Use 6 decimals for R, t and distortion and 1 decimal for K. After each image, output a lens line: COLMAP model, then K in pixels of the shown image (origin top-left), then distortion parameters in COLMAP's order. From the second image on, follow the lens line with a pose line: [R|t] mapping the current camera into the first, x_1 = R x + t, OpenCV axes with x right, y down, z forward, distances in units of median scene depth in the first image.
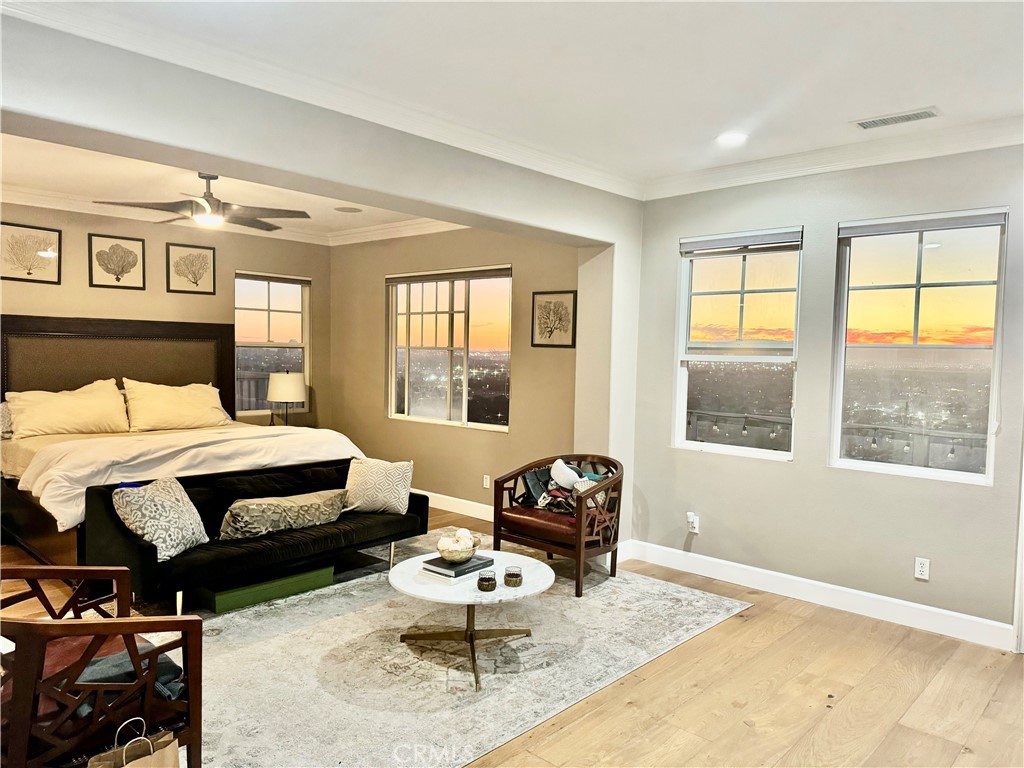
lens RADIAL K [[719.4, 0, 517.7], [0, 719.4, 377.5], [0, 0, 1]] dist [0.062567, -0.075432]
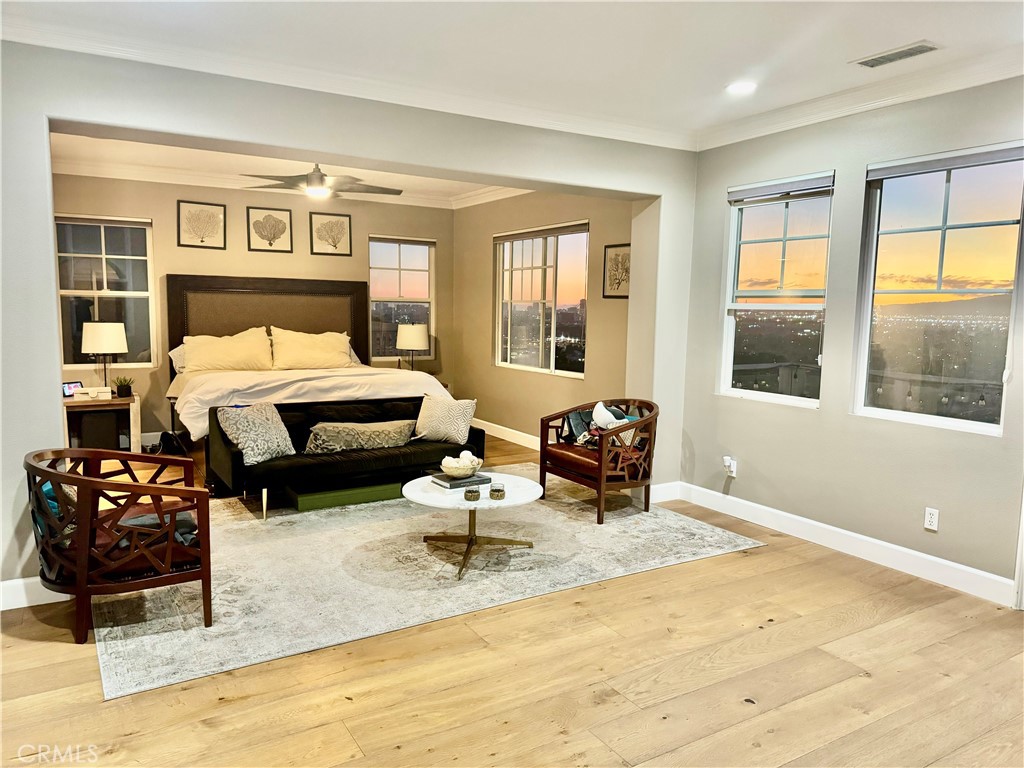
lens RADIAL K [[719.4, 0, 520.3], [0, 719.4, 379.5], [0, 0, 1]] dist [0.062567, -0.075432]
pose [[0.962053, 0.023707, -0.271831, 0.251922], [-0.007370, 0.998113, 0.060962, 0.016772], [0.272763, -0.056645, 0.960412, -0.073393]]
